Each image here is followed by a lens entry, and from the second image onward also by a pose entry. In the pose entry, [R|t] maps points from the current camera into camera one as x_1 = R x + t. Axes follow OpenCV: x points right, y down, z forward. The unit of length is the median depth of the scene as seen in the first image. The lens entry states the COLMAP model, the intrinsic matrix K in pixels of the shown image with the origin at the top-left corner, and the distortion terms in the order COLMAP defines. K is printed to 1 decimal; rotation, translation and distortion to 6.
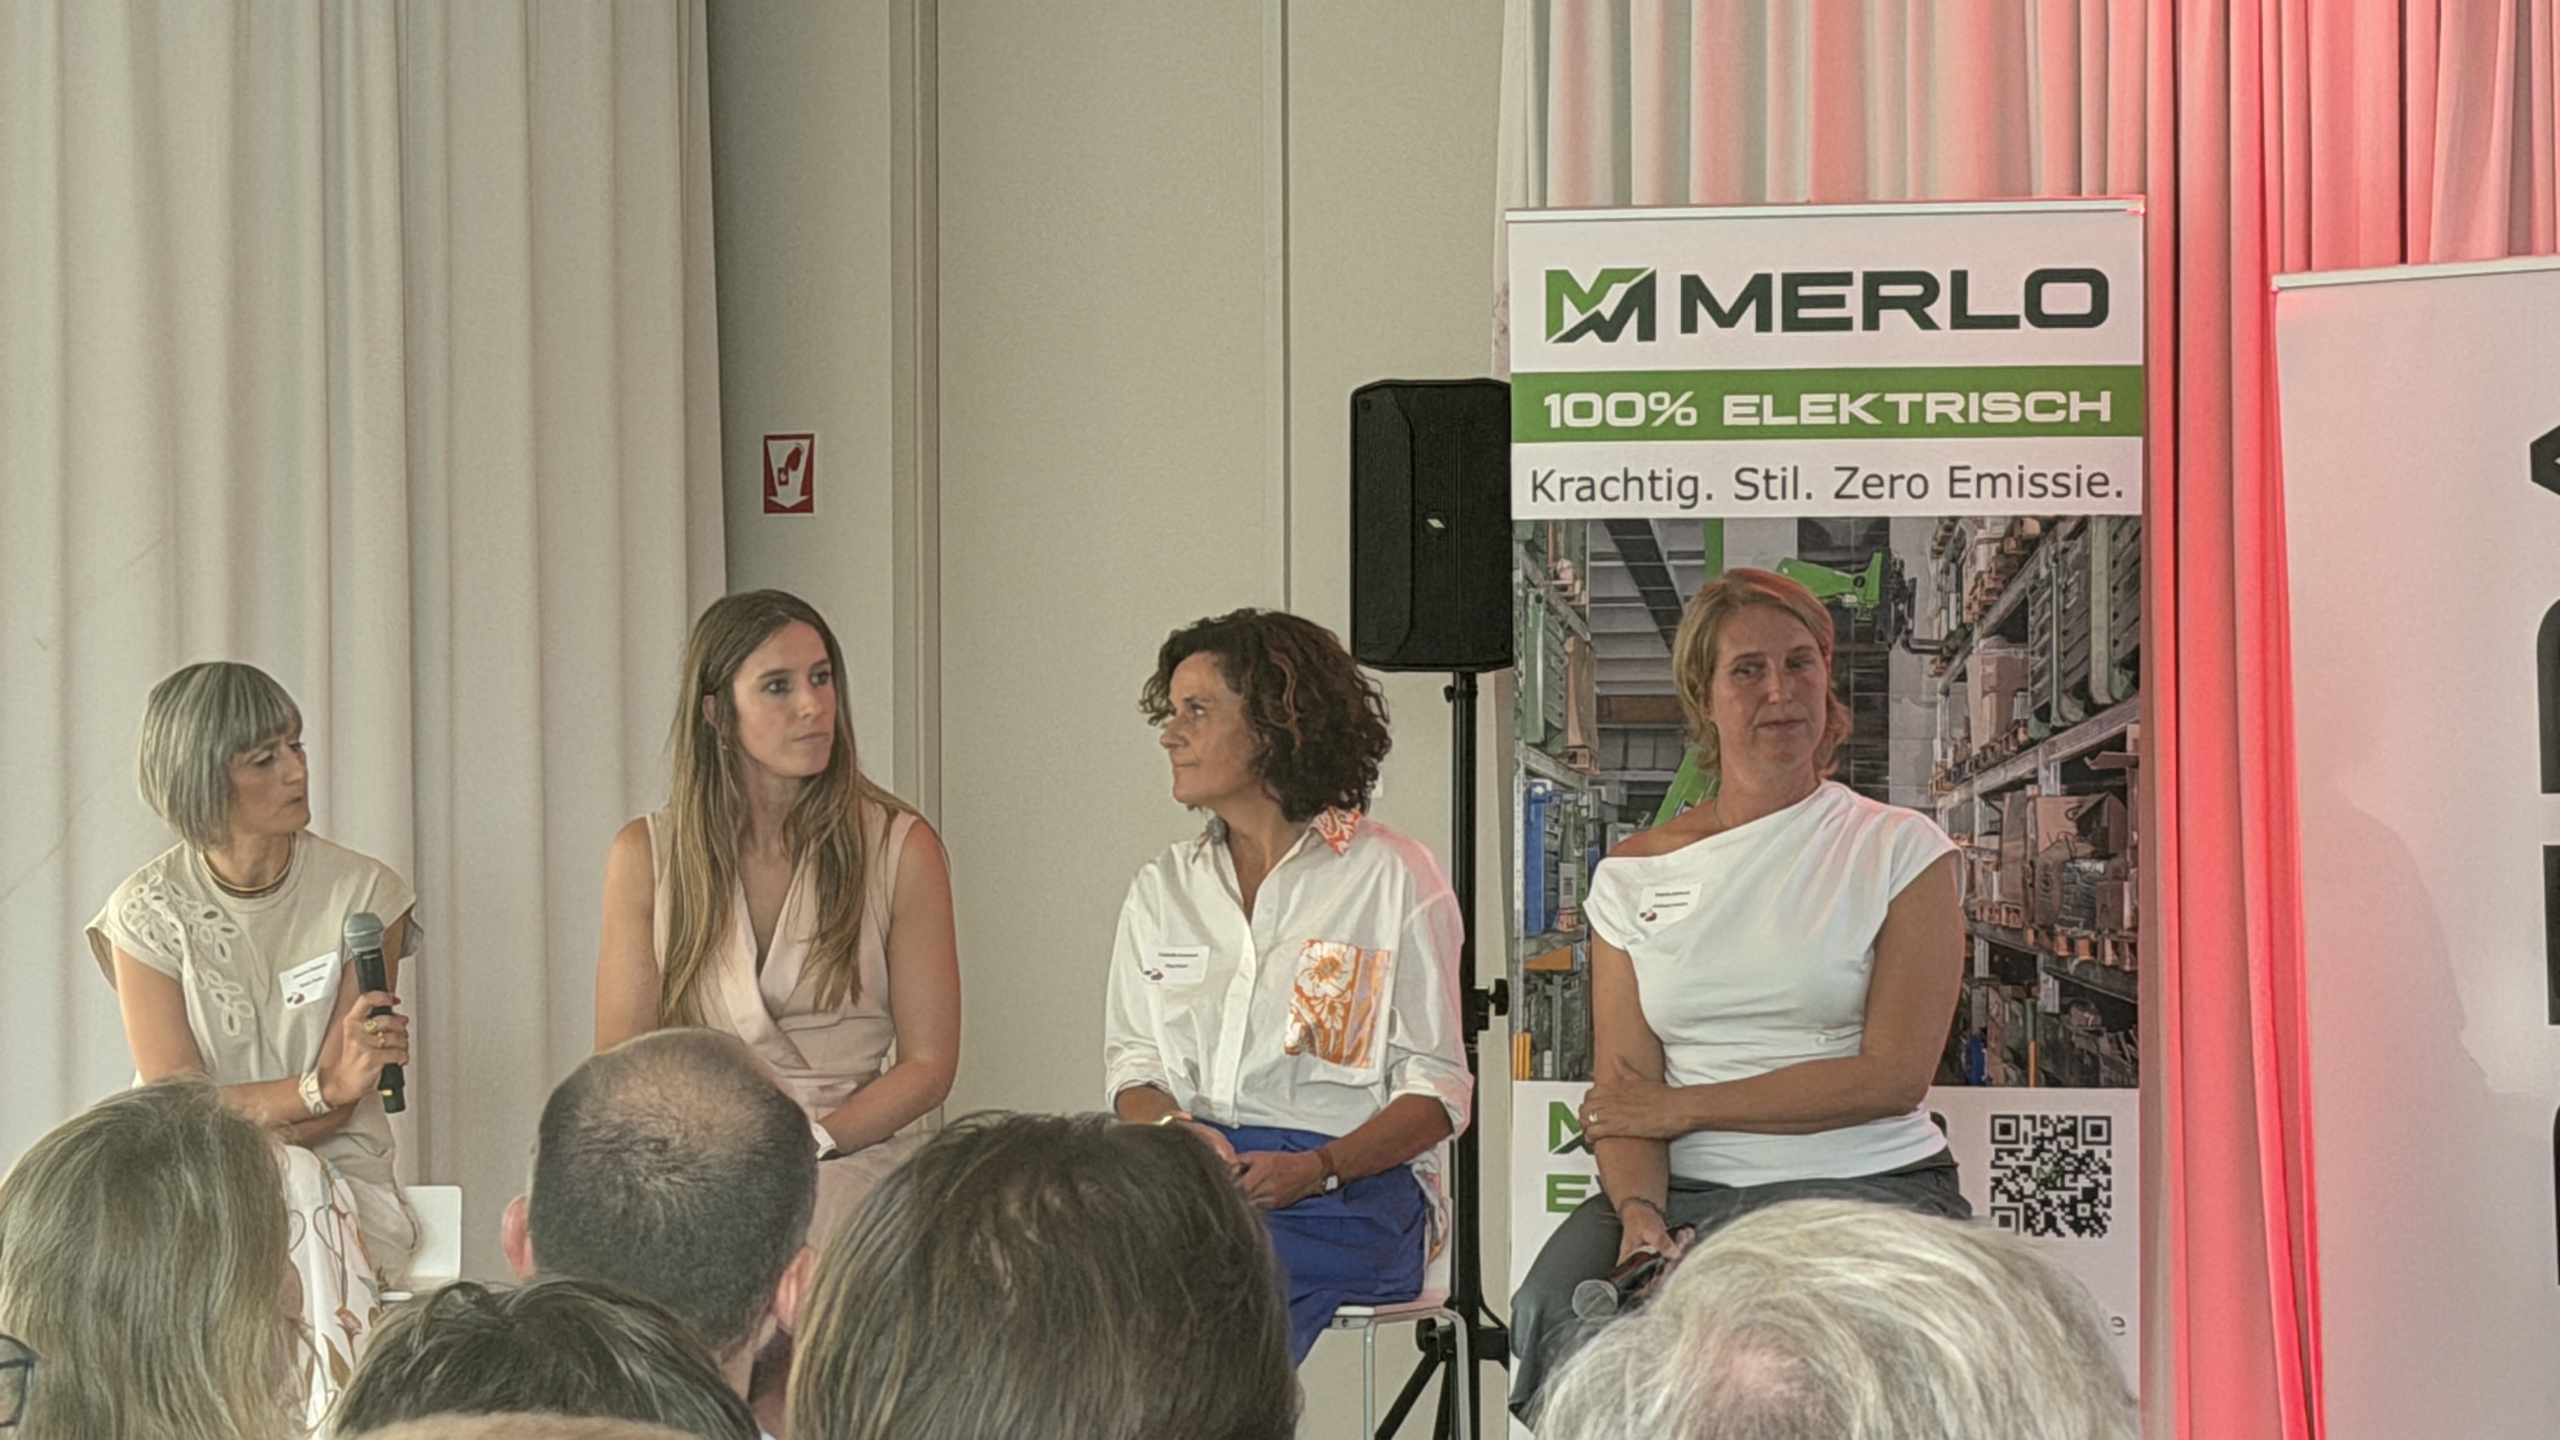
lens RADIAL K [[7275.8, 0, 1280.0], [0, 7275.8, 720.0], [0, 0, 1]] dist [0.133379, 1.149692]
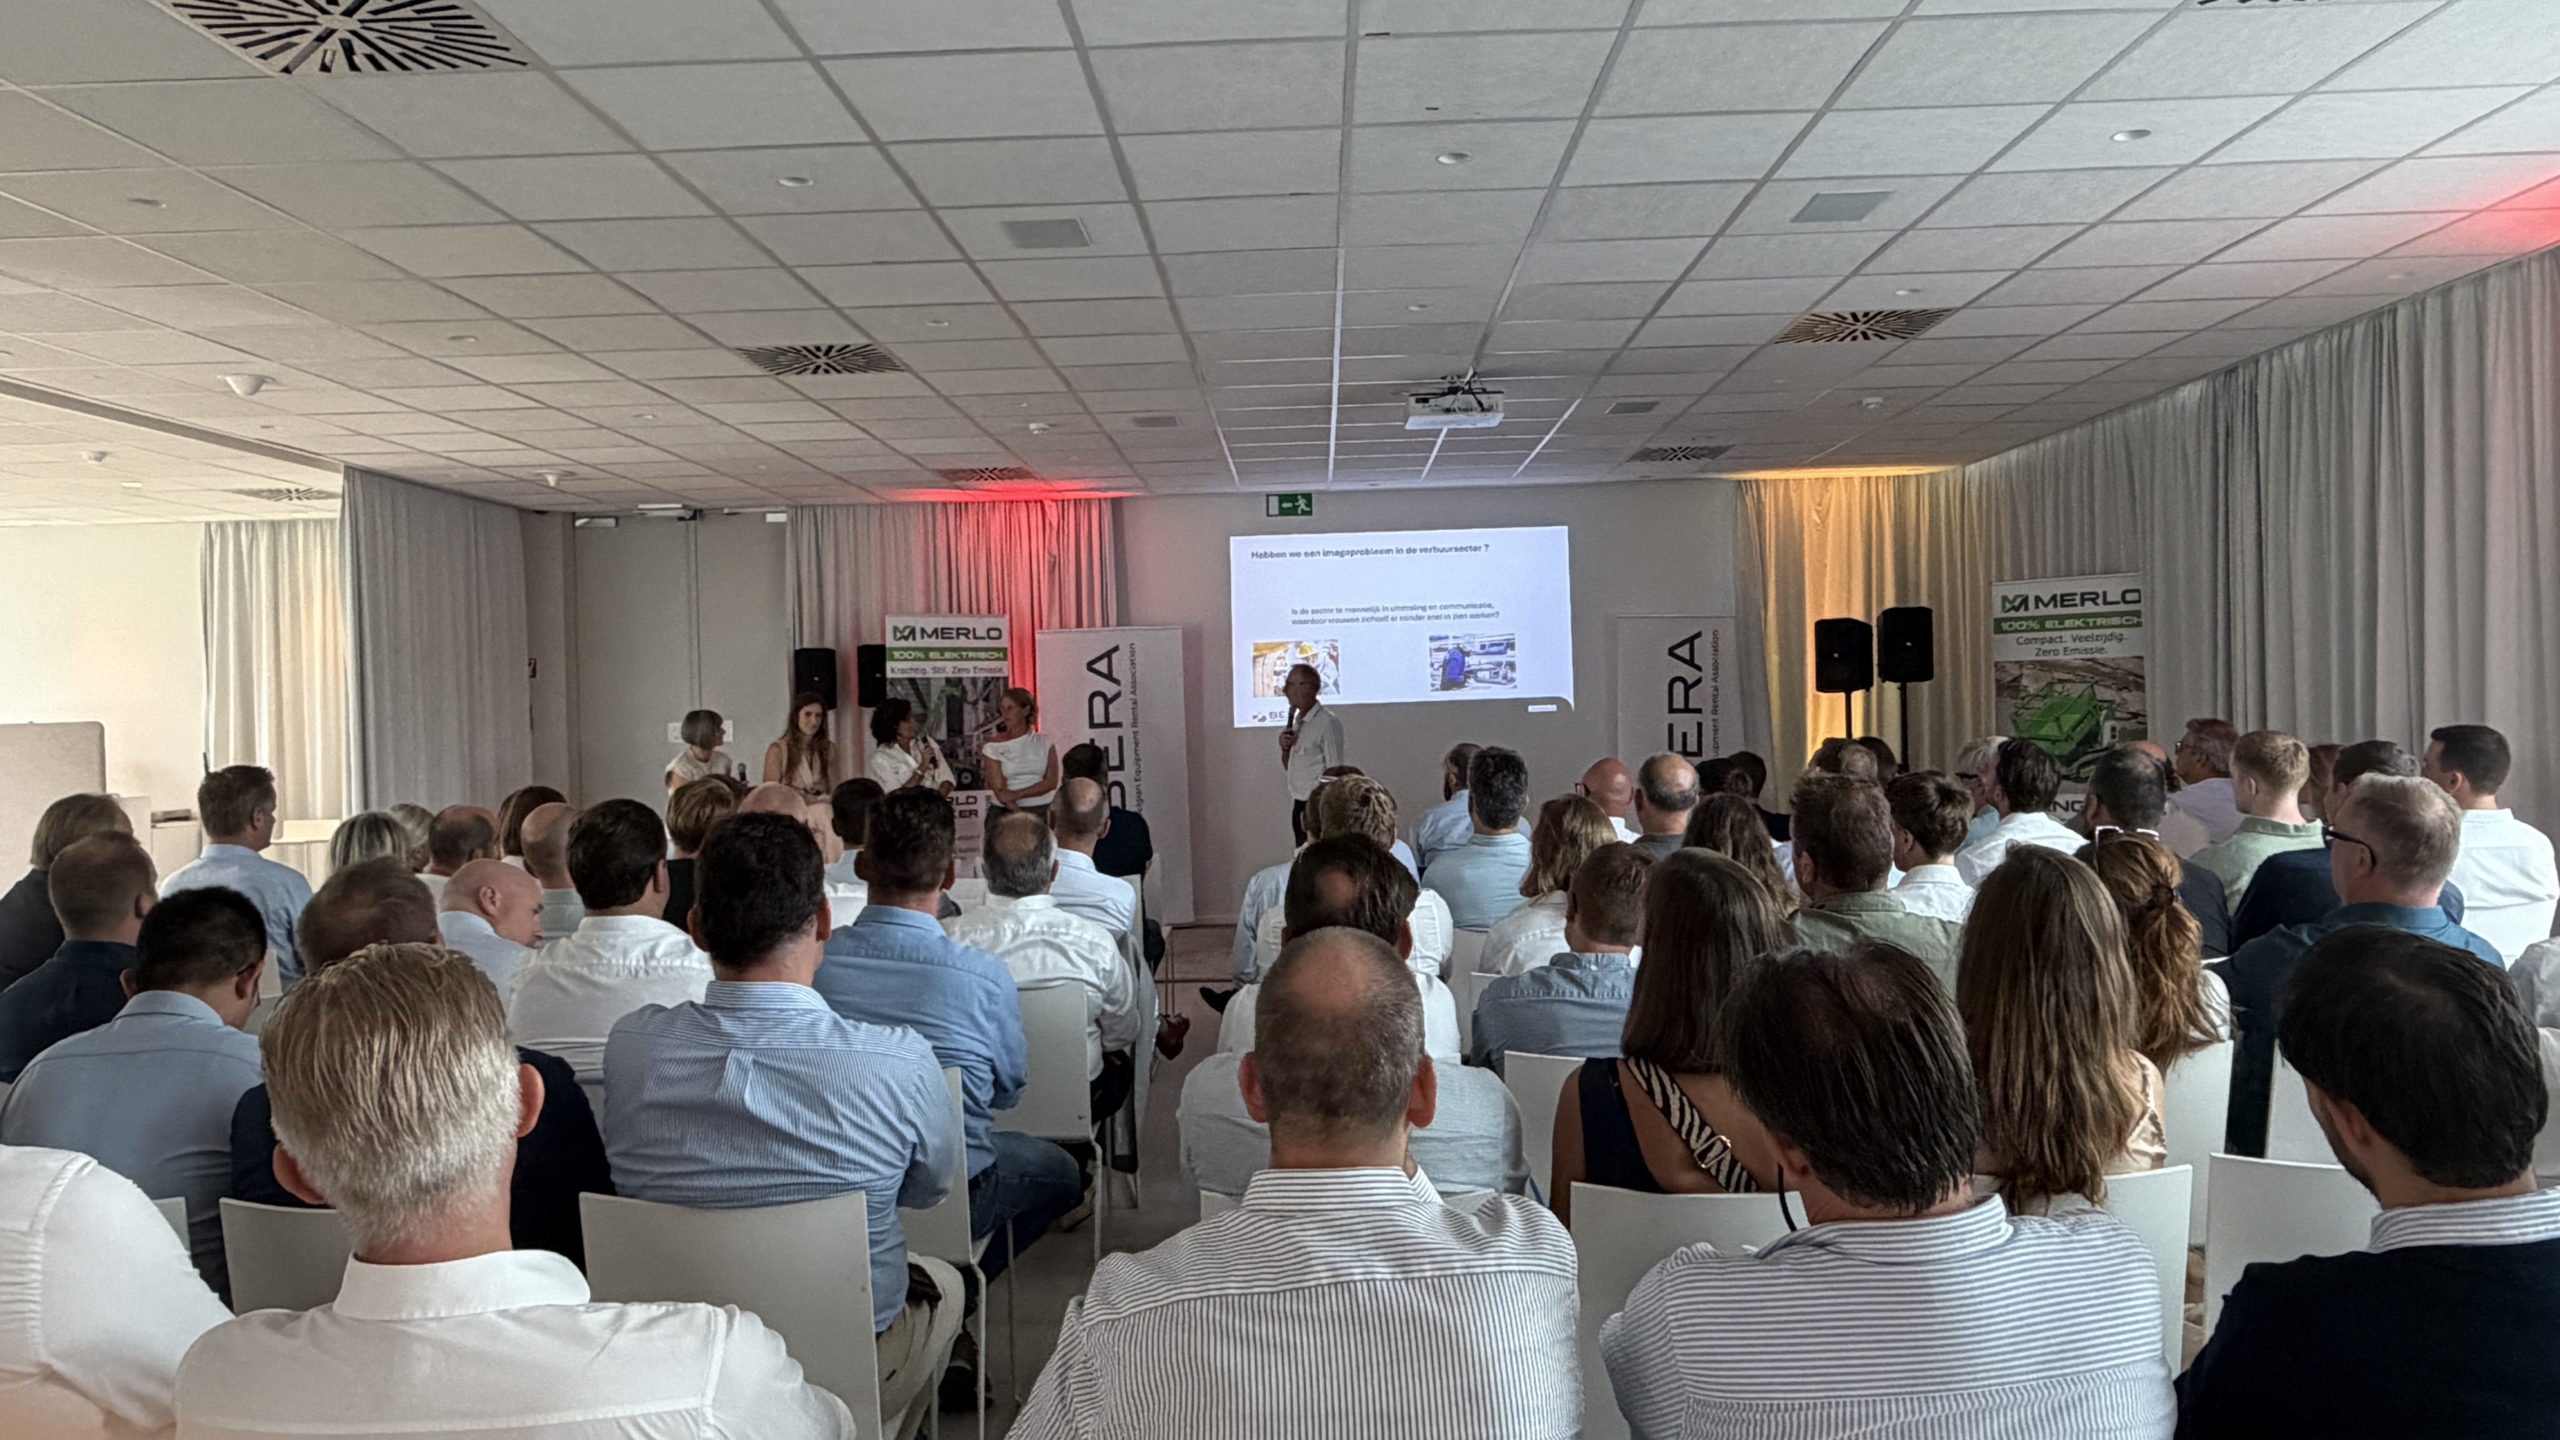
lens RADIAL K [[1790.2, 0, 1266.3], [0, 1790.2, 721.3], [0, 0, 1]] dist [0.003382, 0.001531]
pose [[0.704636, -0.016938, 0.709367, -0.638677], [0.022652, 0.999742, 0.001371, 0.005485], [-0.709207, 0.015103, 0.704838, -0.009498]]
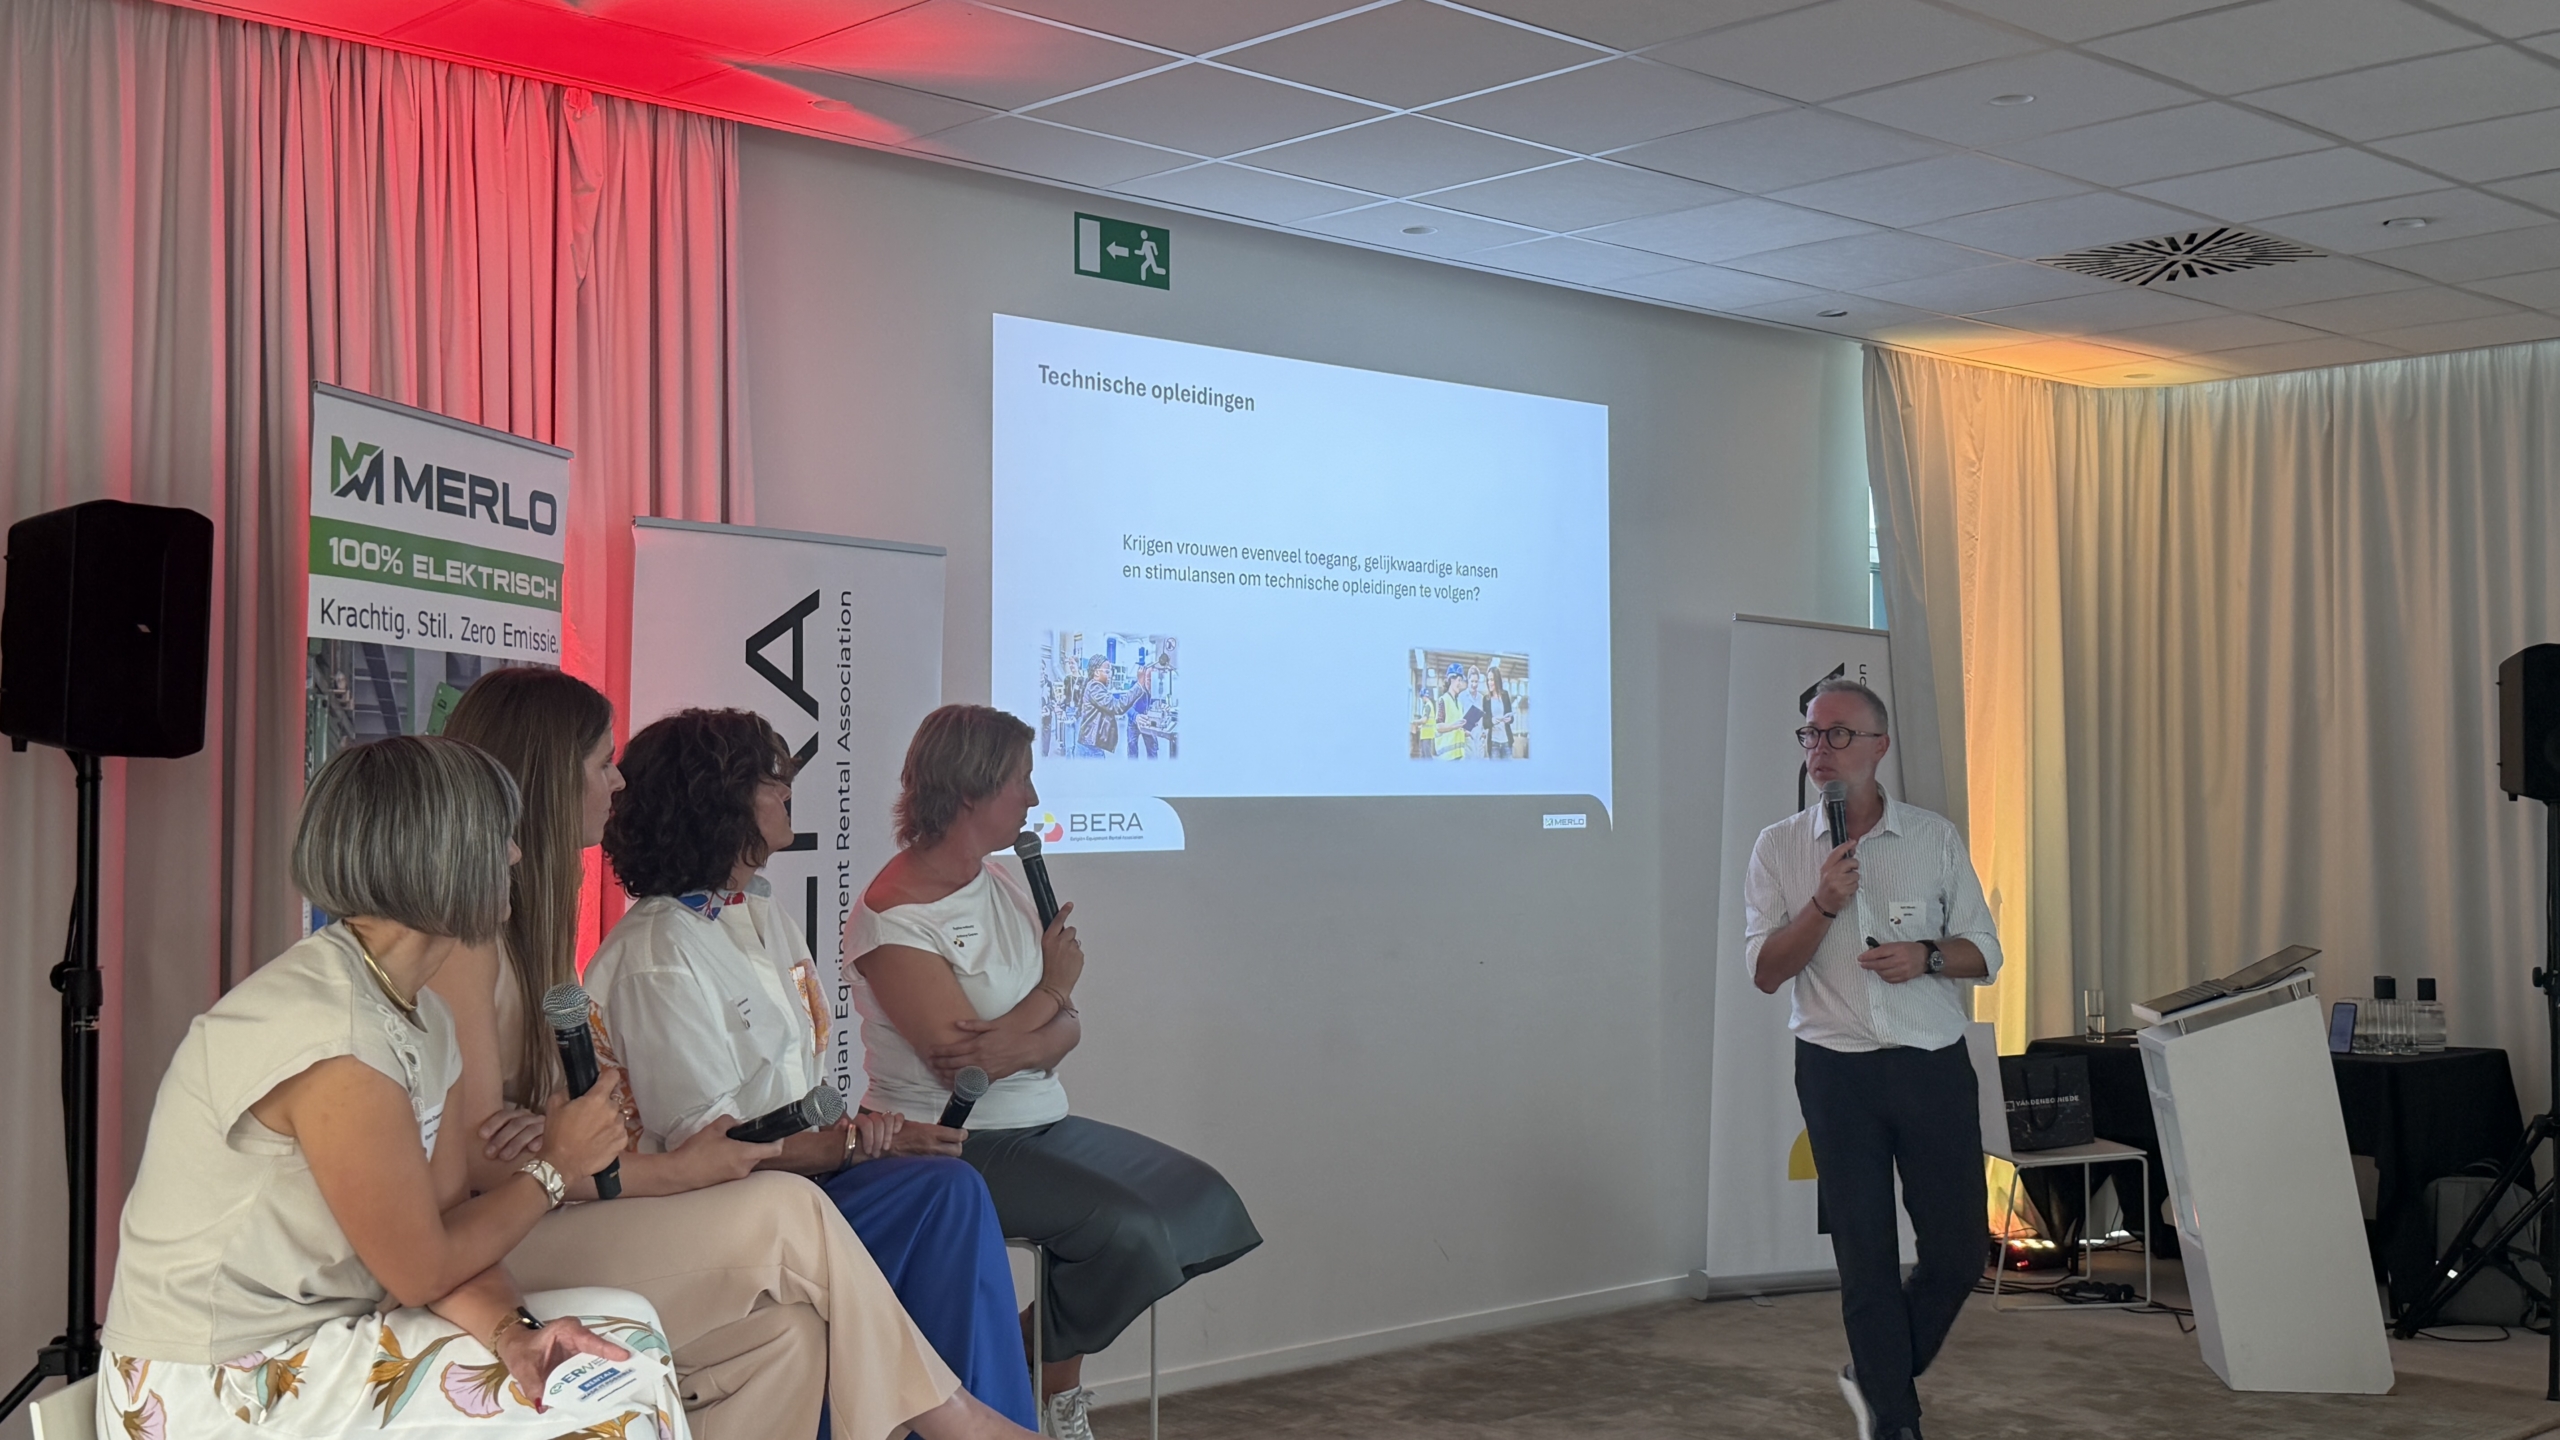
lens RADIAL K [[2780.4, 0, 1280.0], [0, 2780.4, 720.0], [0, 0, 1]] dist [0.148621, -0.262738]
pose [[-0.008812, 0.040398, 0.999145, -0.441855], [0.003026, 0.999180, -0.040373, 0.005664], [-0.999957, 0.002668, -0.008927, 0.855382]]
